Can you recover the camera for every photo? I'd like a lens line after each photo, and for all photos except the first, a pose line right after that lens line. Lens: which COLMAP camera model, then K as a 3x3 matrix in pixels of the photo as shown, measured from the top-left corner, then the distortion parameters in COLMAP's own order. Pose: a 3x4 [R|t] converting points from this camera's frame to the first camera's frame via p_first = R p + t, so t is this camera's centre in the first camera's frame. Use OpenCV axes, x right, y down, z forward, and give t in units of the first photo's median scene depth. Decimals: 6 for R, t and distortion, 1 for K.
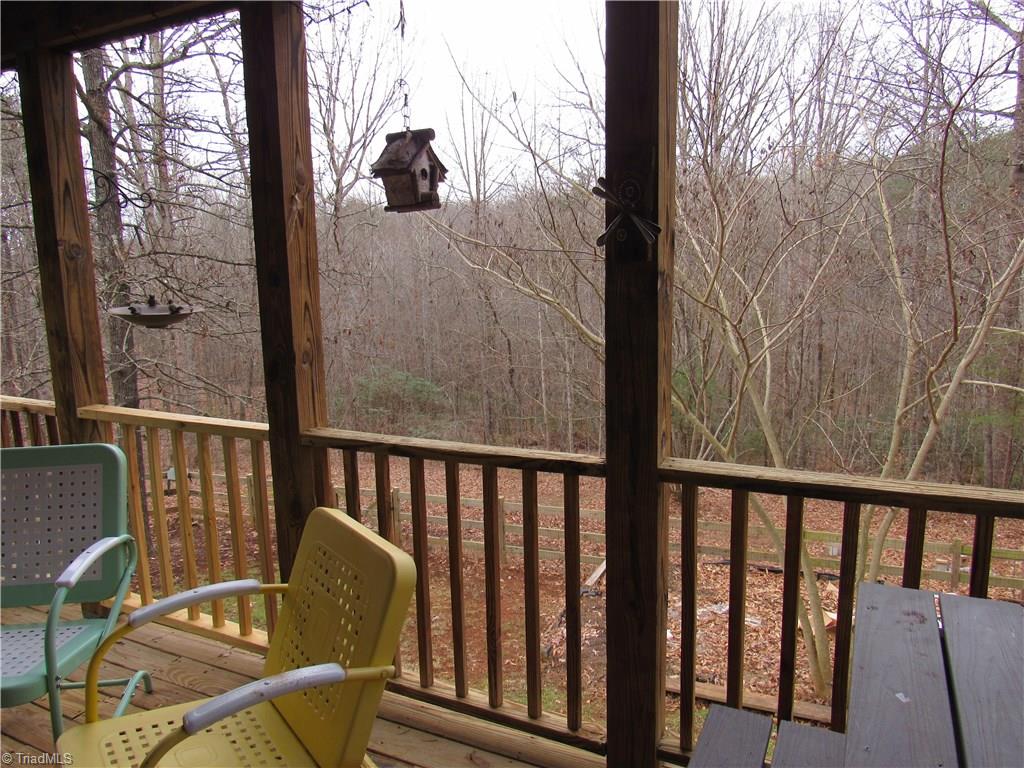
lens RADIAL K [[735.6, 0, 512.0], [0, 735.6, 384.0], [0, 0, 1]] dist [-0.022872, 0.004359]
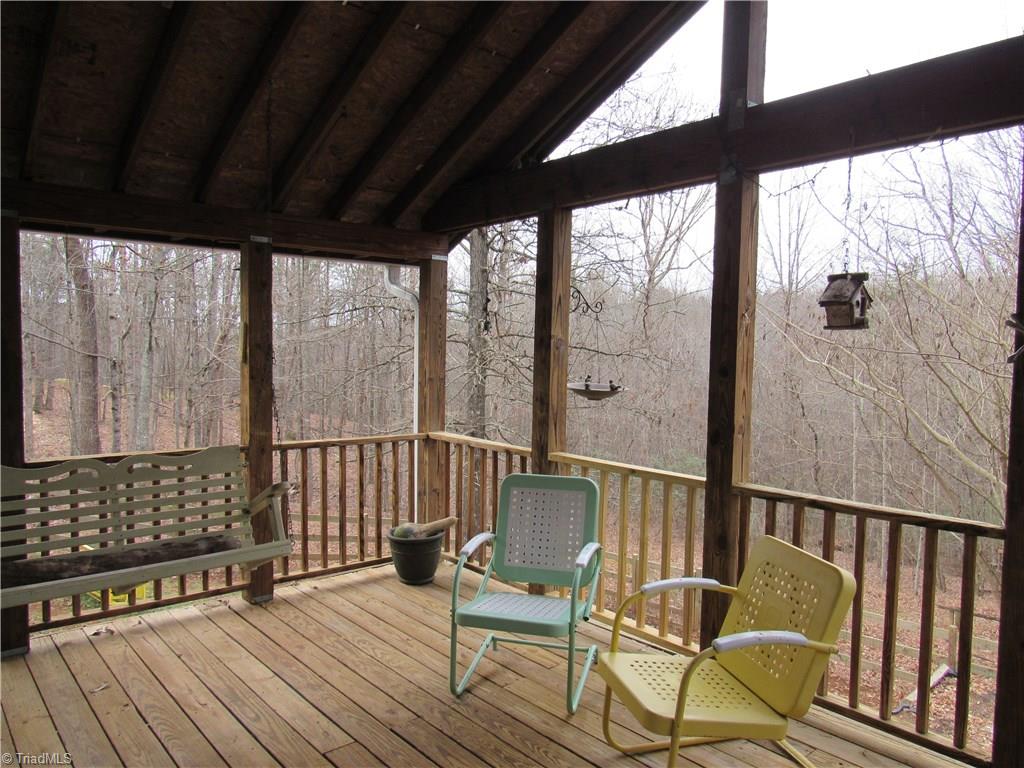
lens RADIAL K [[735.6, 0, 512.0], [0, 735.6, 384.0], [0, 0, 1]] dist [-0.022872, 0.004359]
pose [[0.923625, 0.057812, -0.378912, -0.160614], [-0.100399, 0.990535, -0.093599, 0.049643], [0.369914, 0.124493, 0.920687, -0.419835]]
